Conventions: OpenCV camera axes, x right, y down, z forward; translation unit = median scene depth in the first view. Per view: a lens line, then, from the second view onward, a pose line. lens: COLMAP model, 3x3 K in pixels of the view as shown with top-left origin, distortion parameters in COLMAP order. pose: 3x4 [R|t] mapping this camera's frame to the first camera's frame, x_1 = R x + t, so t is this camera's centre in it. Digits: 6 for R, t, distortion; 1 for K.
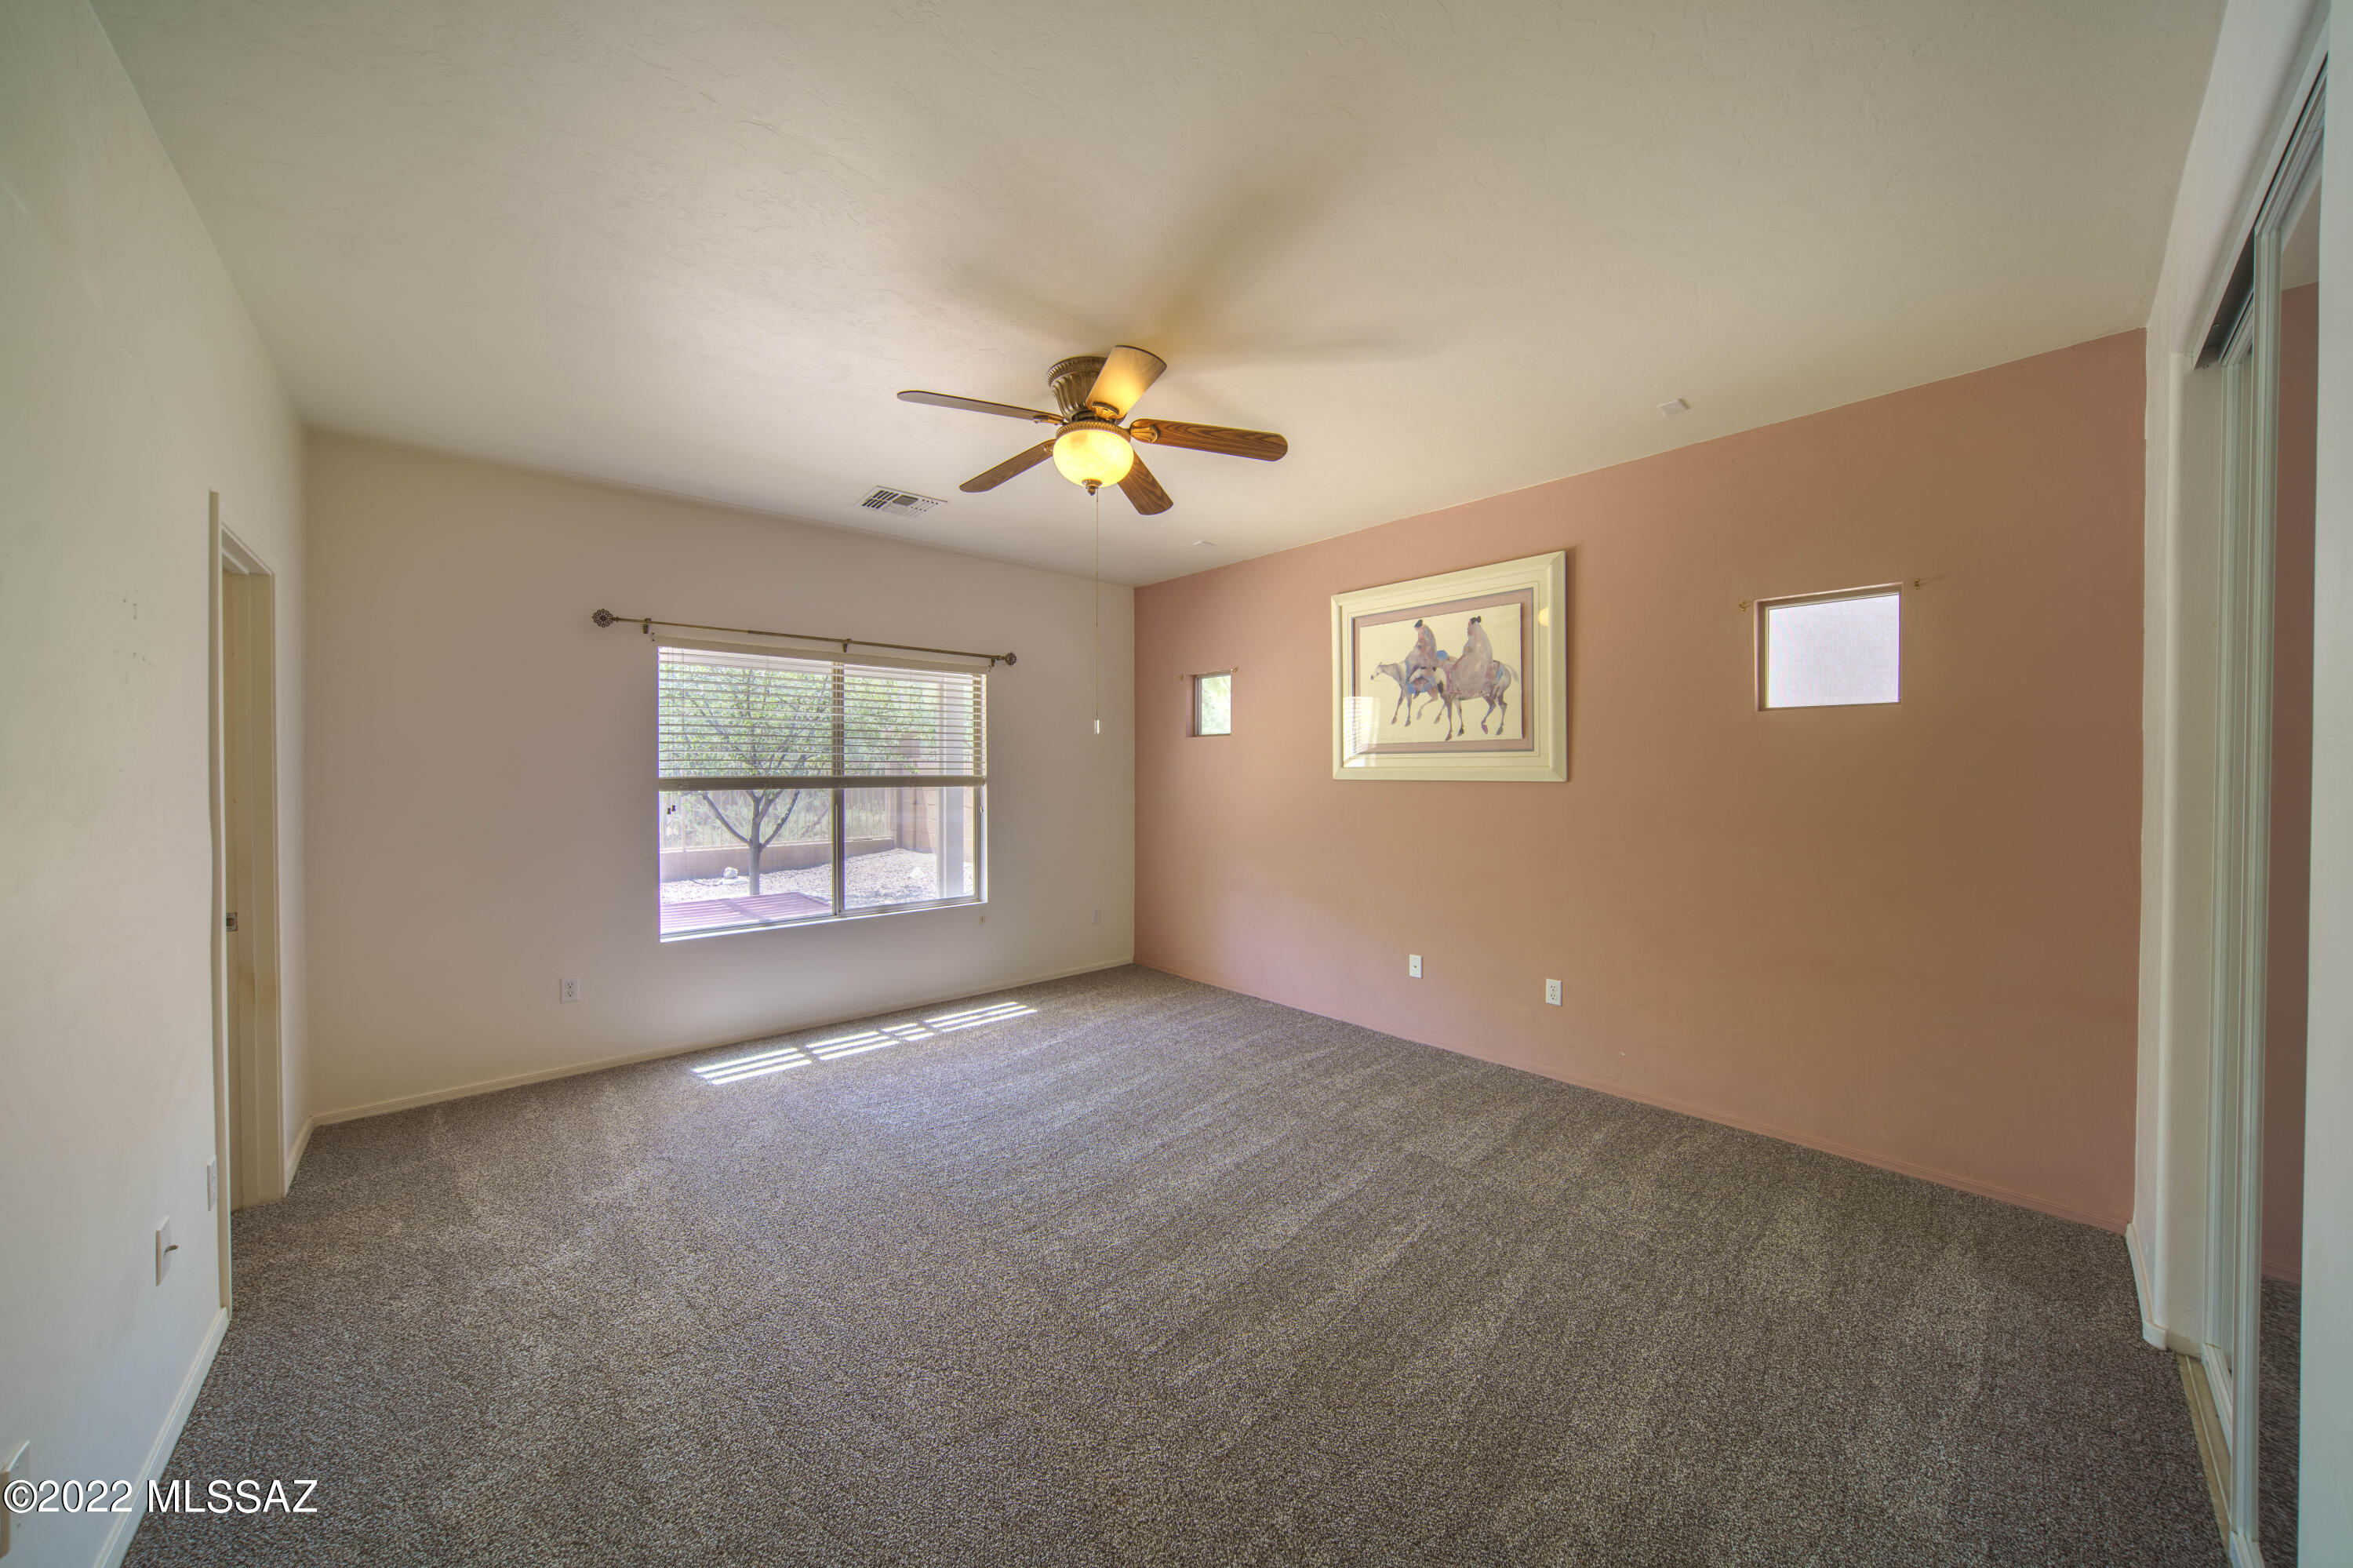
lens RADIAL K [[798.3, 0, 1170.7], [0, 798.3, 780.4], [0, 0, 1]] dist [-0.025681, 0.006512]
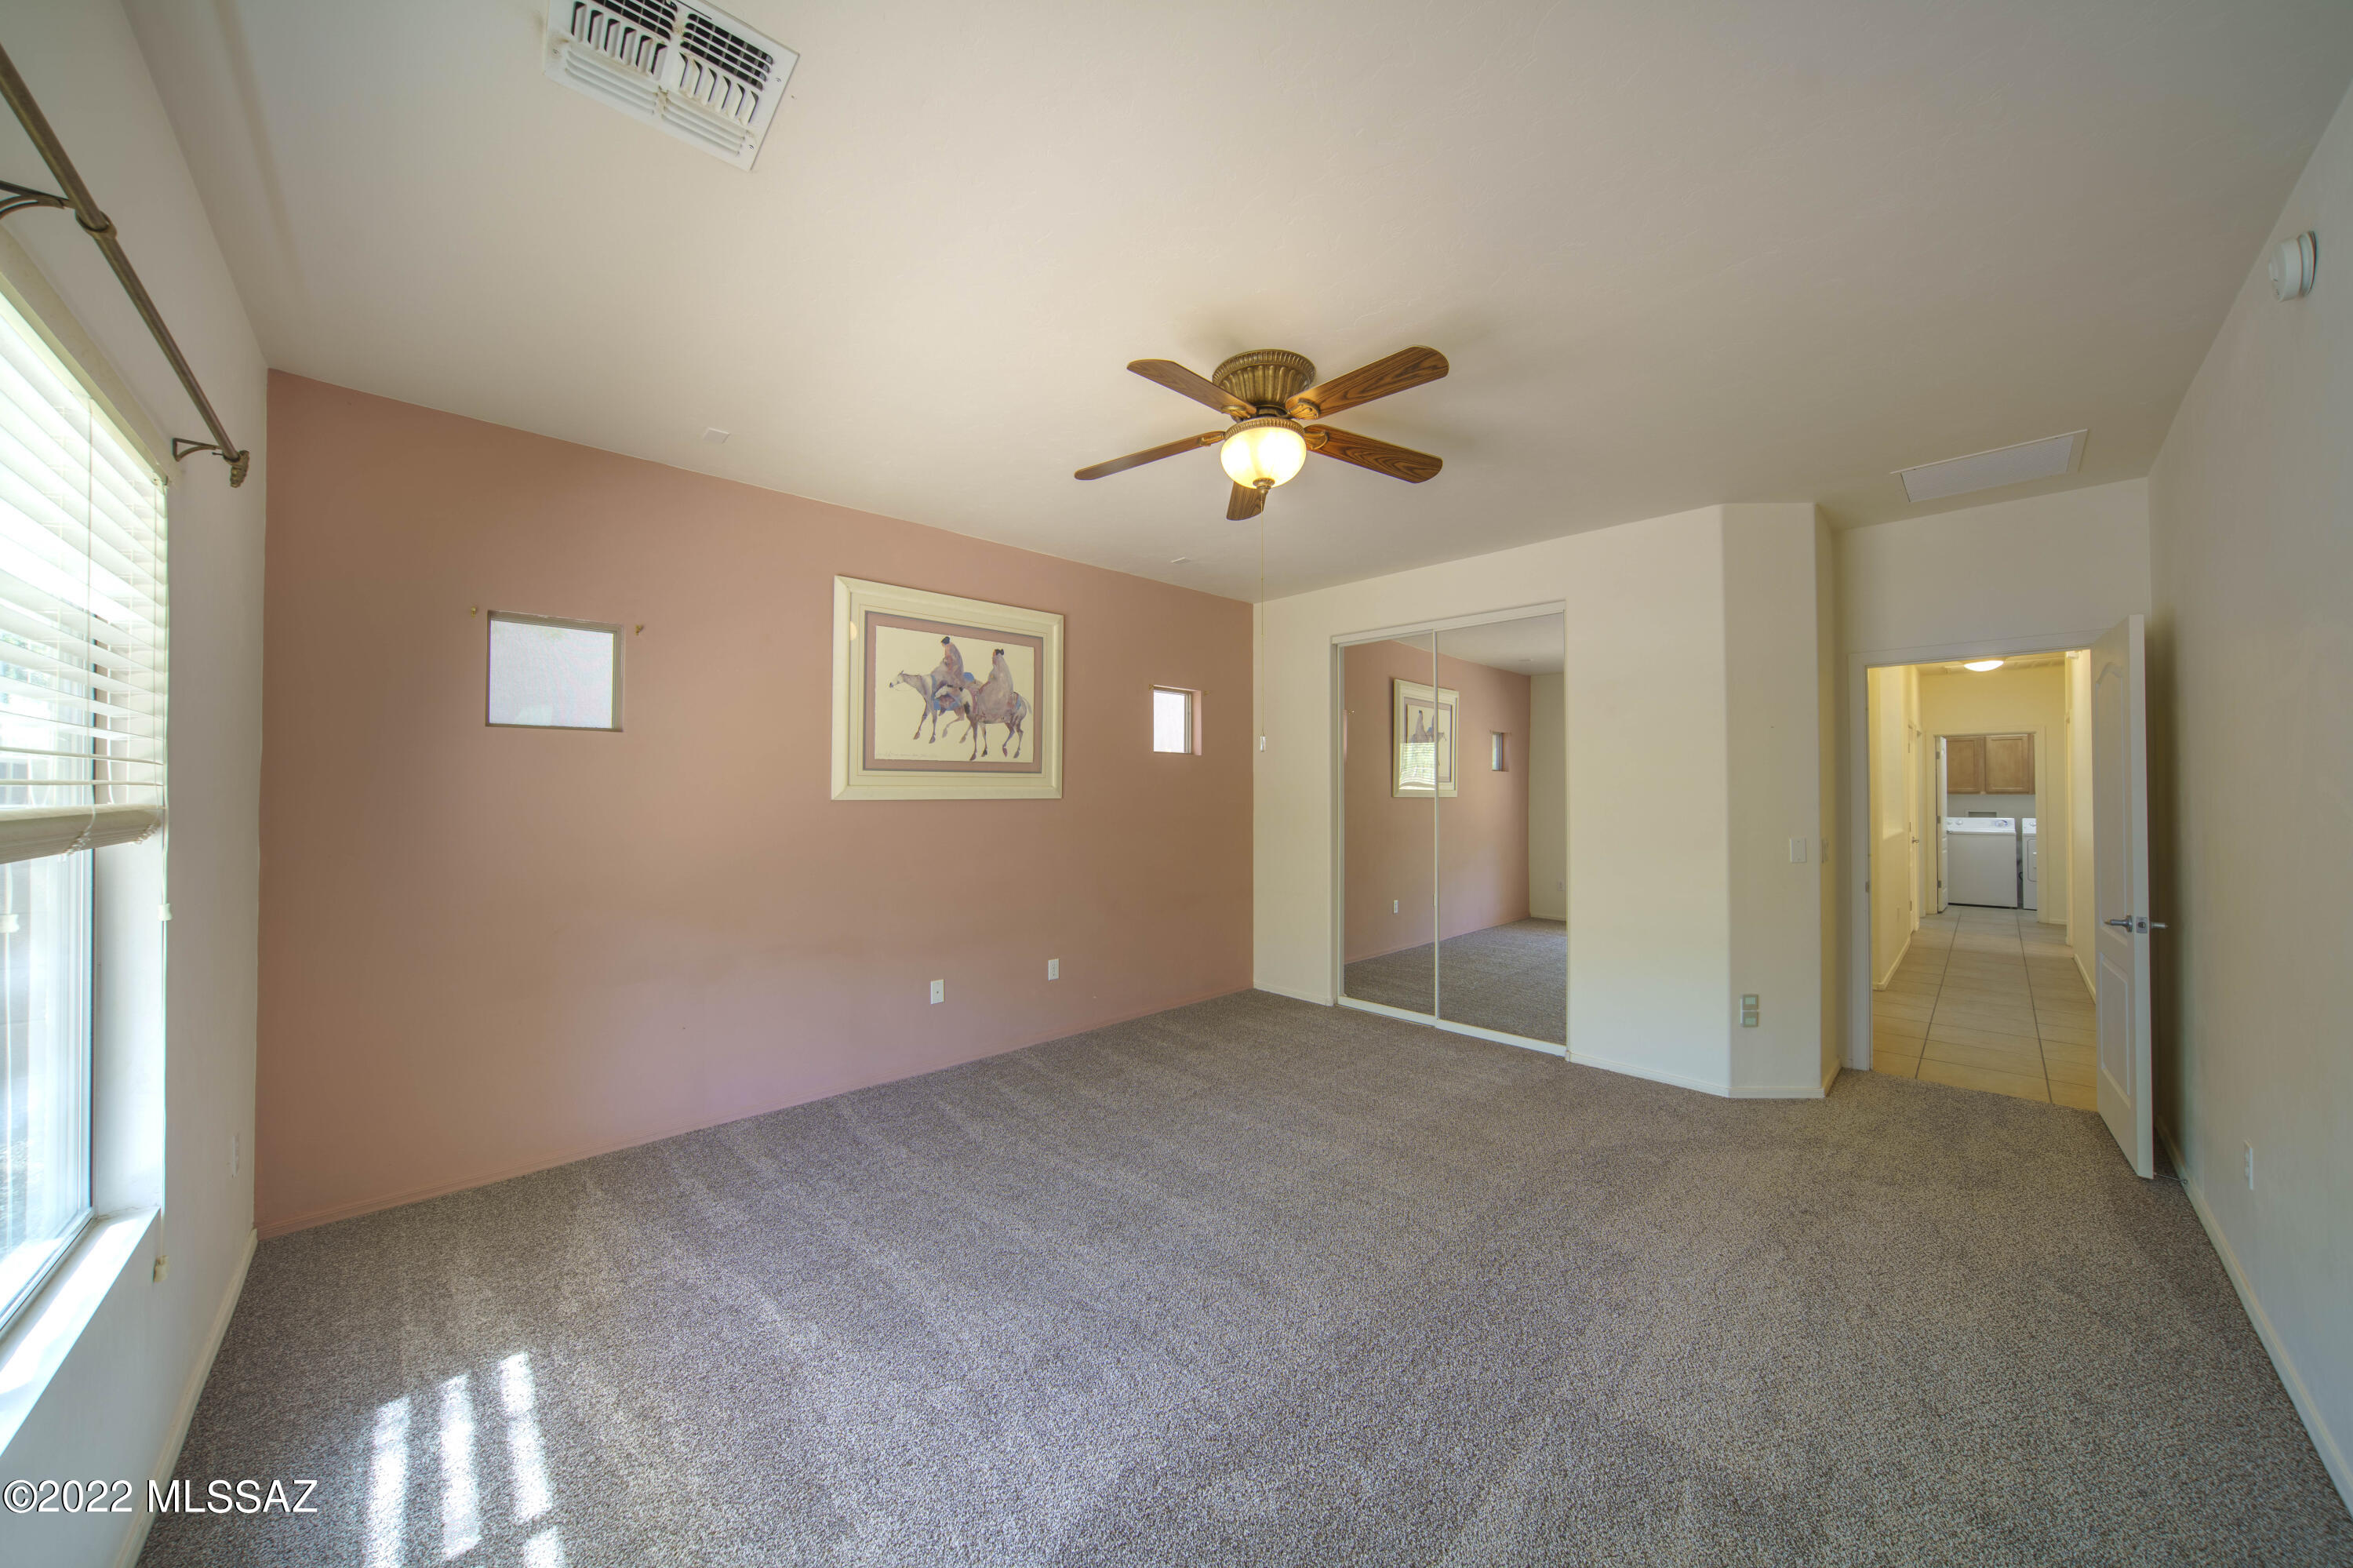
lens RADIAL K [[798.3, 0, 1170.7], [0, 798.3, 780.4], [0, 0, 1]] dist [-0.025681, 0.006512]
pose [[-0.018140, 0.012349, 0.999759, -0.692198], [0.013521, 0.999835, -0.012104, -0.008037], [-0.999744, 0.013298, -0.018304, 0.759409]]
